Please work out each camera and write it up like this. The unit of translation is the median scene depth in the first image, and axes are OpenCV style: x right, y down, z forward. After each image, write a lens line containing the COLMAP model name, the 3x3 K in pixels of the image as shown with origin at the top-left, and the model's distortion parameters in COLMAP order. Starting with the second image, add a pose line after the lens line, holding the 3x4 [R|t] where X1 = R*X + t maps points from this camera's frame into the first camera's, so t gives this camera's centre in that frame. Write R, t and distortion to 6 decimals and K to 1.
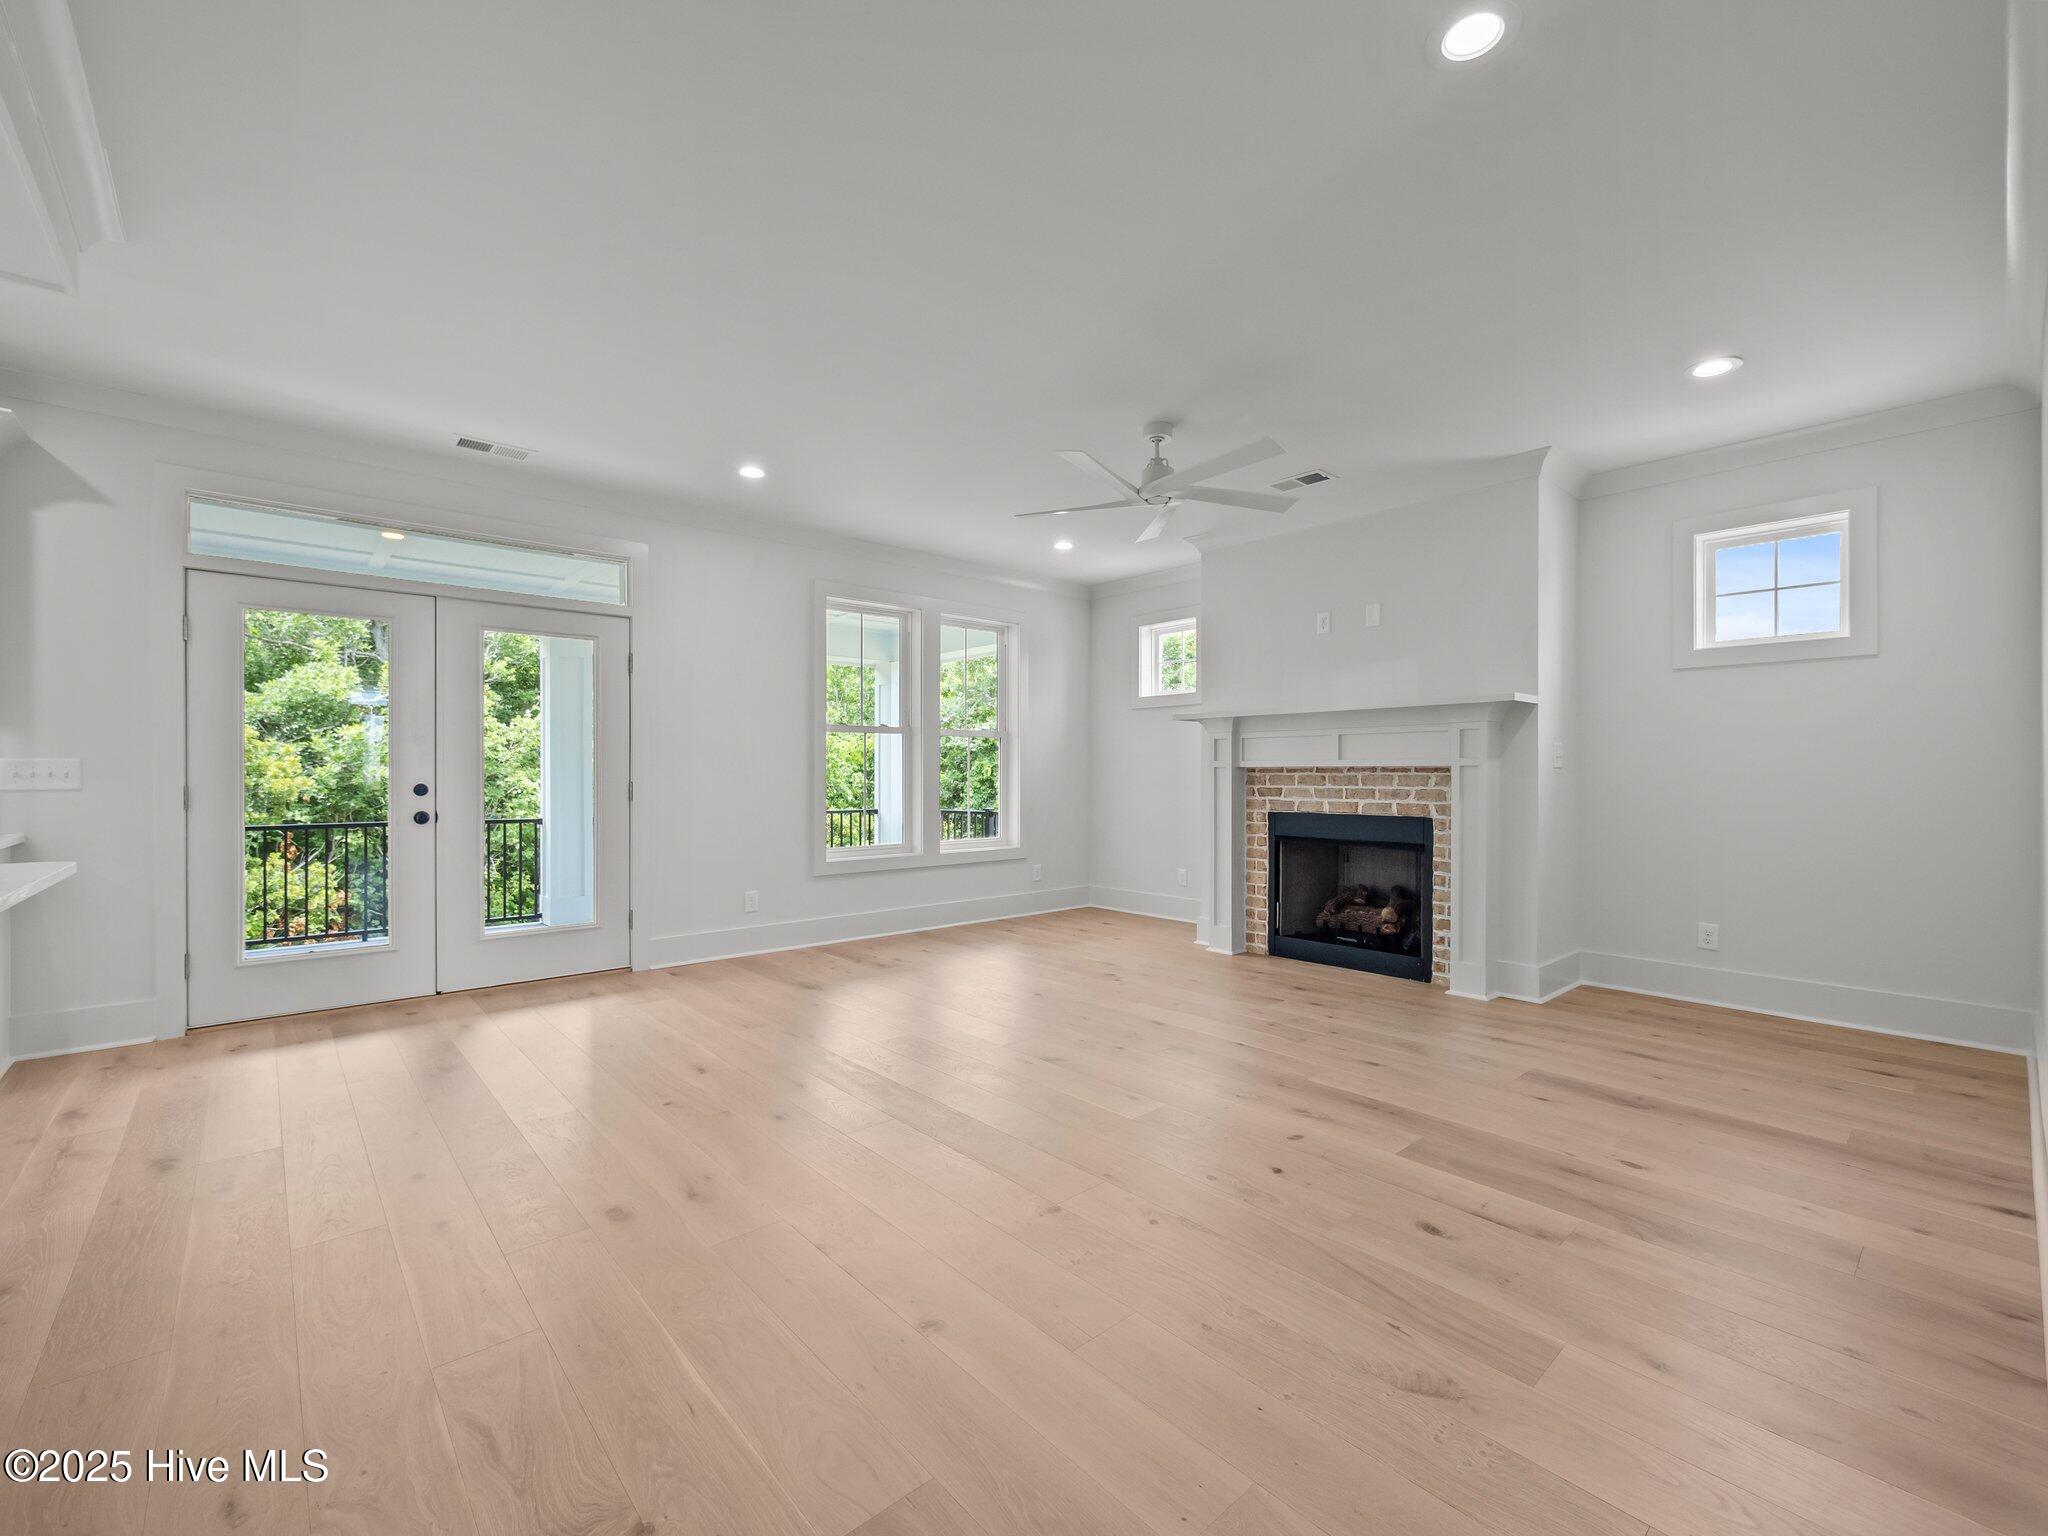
lens RADIAL K [[874.2, 0, 1035.1], [0, 874.2, 779.8], [0, 0, 1]] dist [-0.000016, 0.000205]
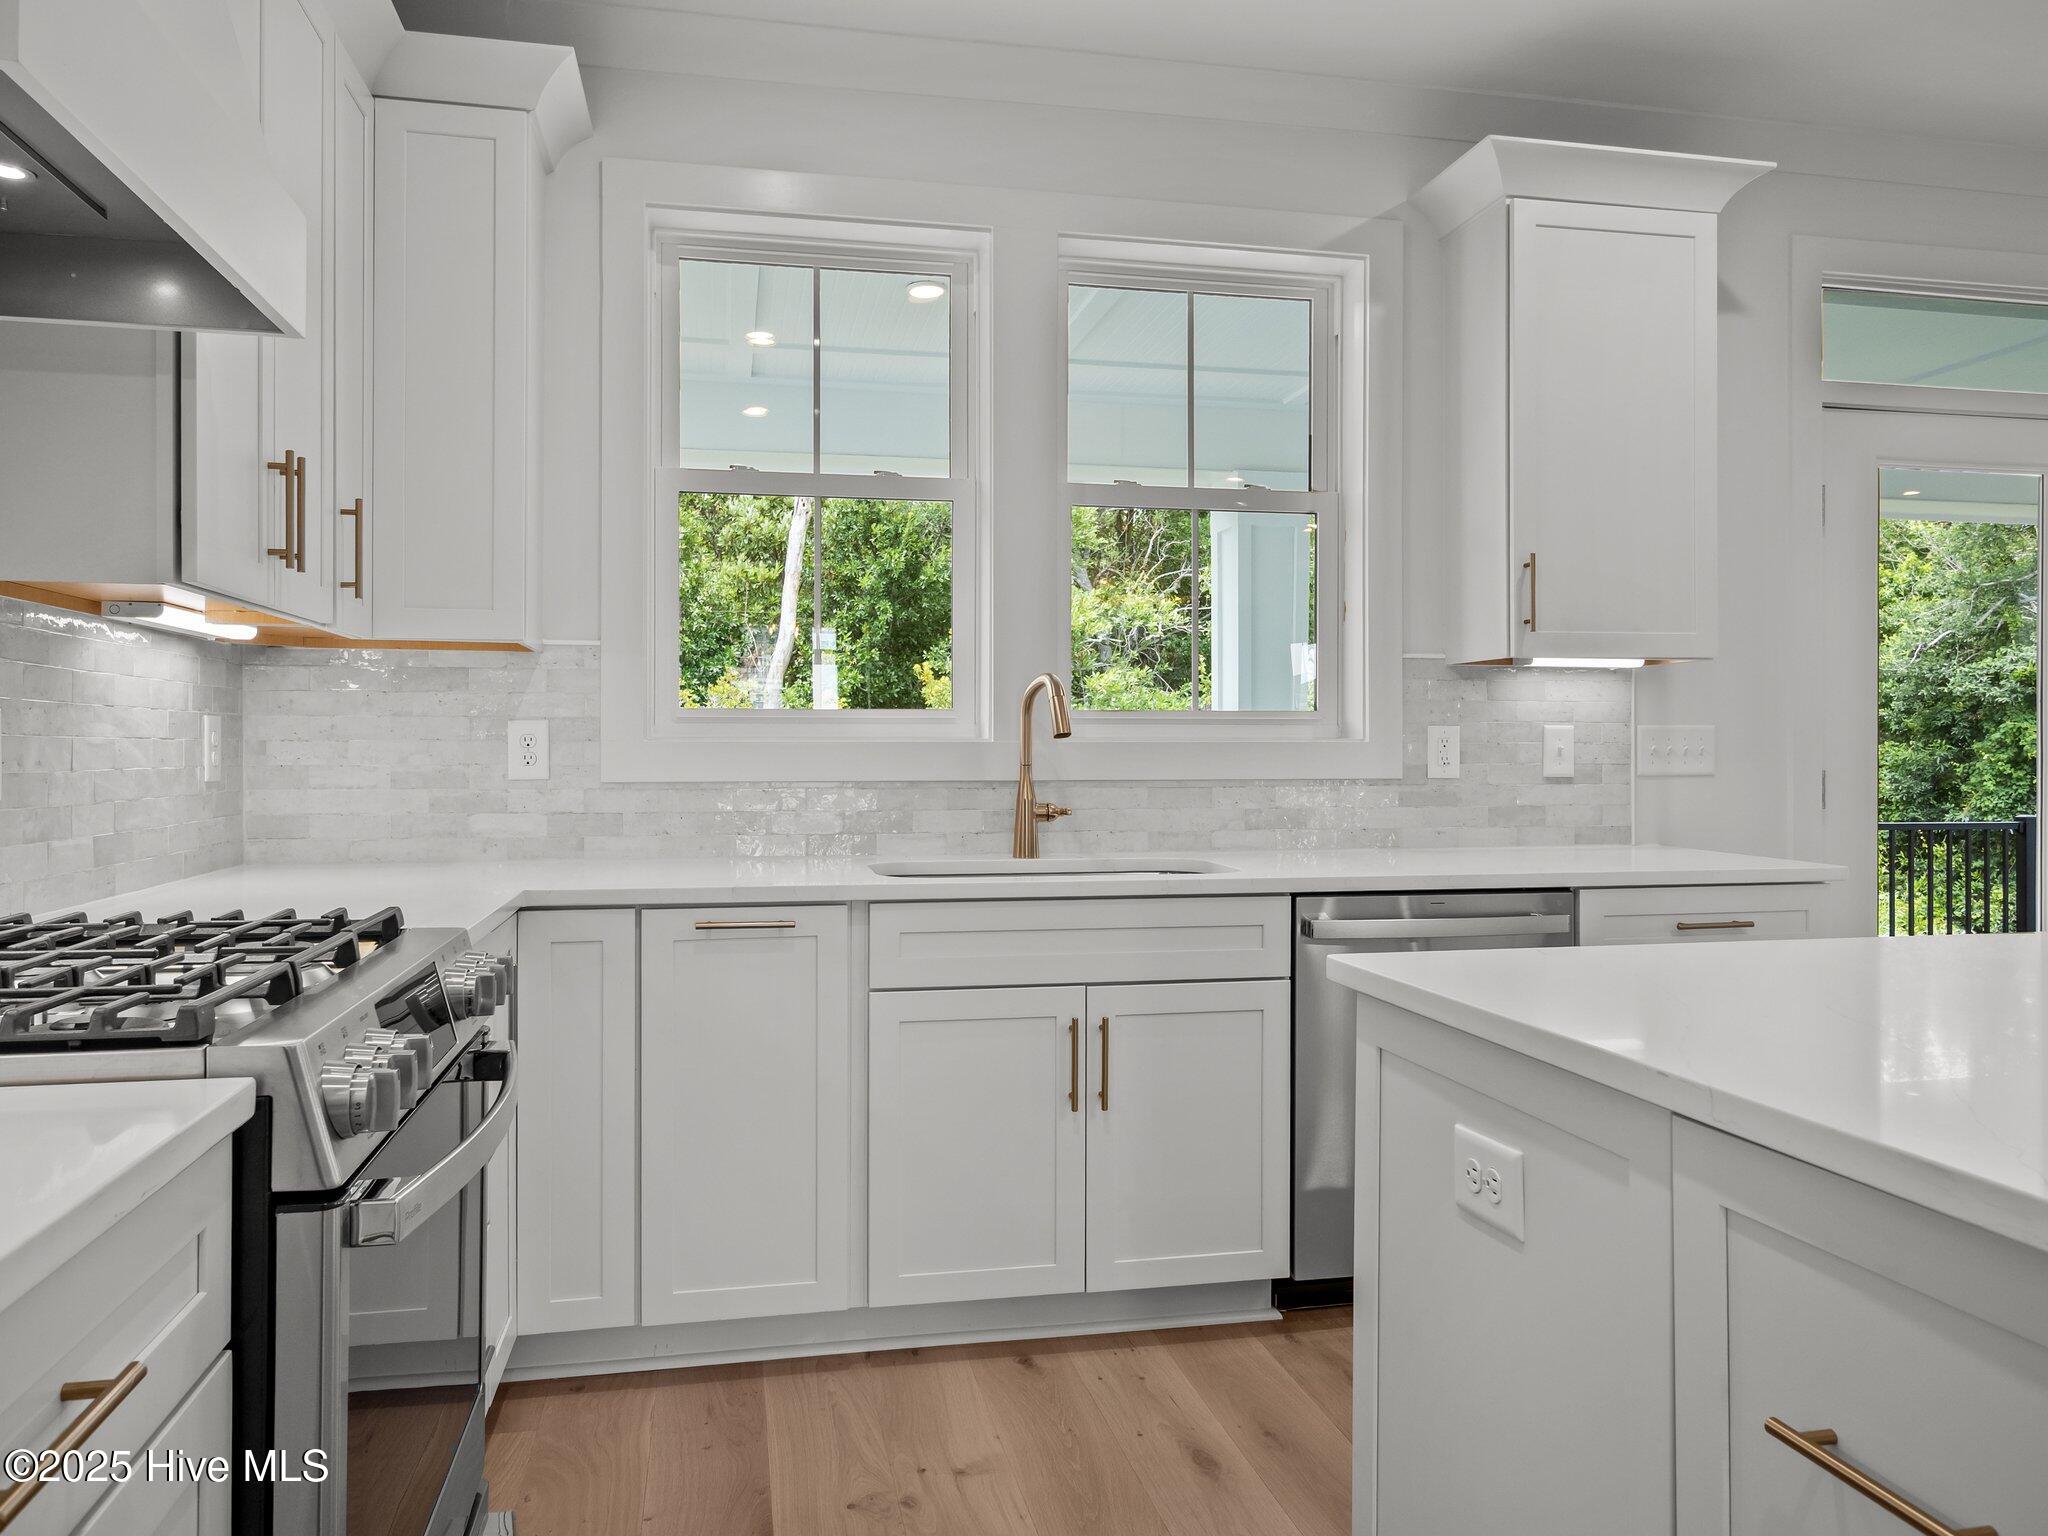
lens RADIAL K [[1469.9, 0, 1023.9], [0, 1469.9, 750.5], [0, 0, 1]] dist [0.005018, 0.000828]
pose [[0.869345, 0.004603, -0.494183, -0.835178], [-0.006098, 0.999980, -0.001412, -0.000715], [0.494167, 0.004241, 0.869357, -0.134241]]
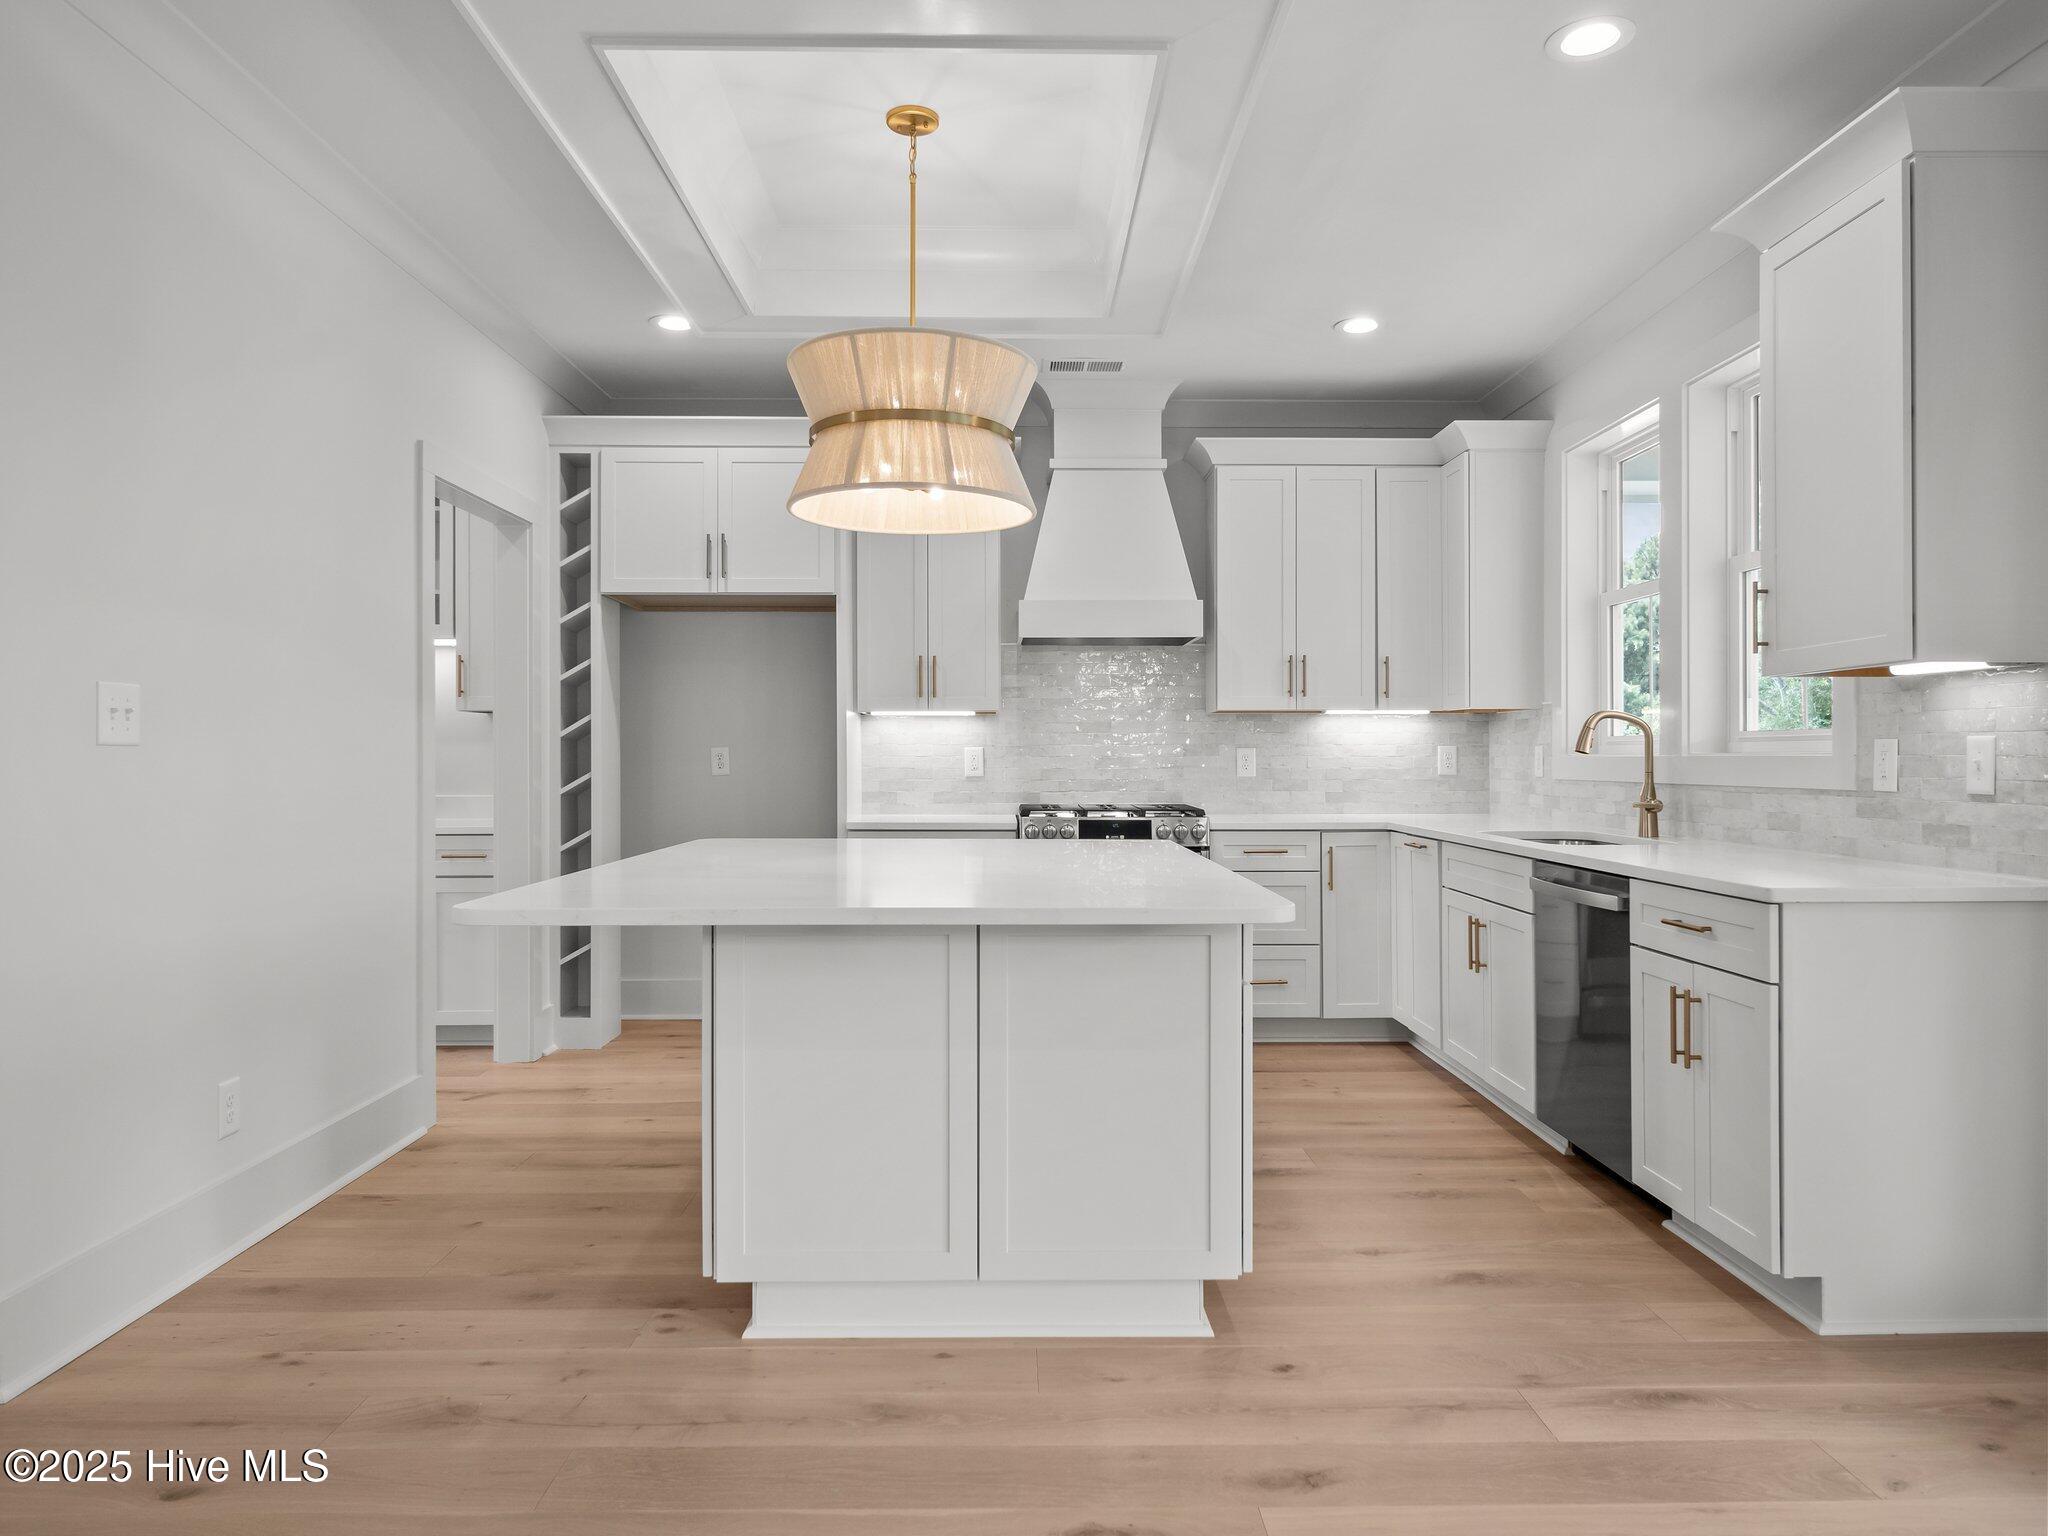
lens RADIAL K [[1352.6, 0, 1031.7], [0, 1352.6, 755.5], [0, 0, 1]] dist [0.002133, 0.000700]
pose [[-0.648892, -0.000095, -0.760881, -0.145449], [-0.005497, 0.999974, 0.004563, -0.008712], [0.760861, 0.007143, -0.648876, 0.834619]]
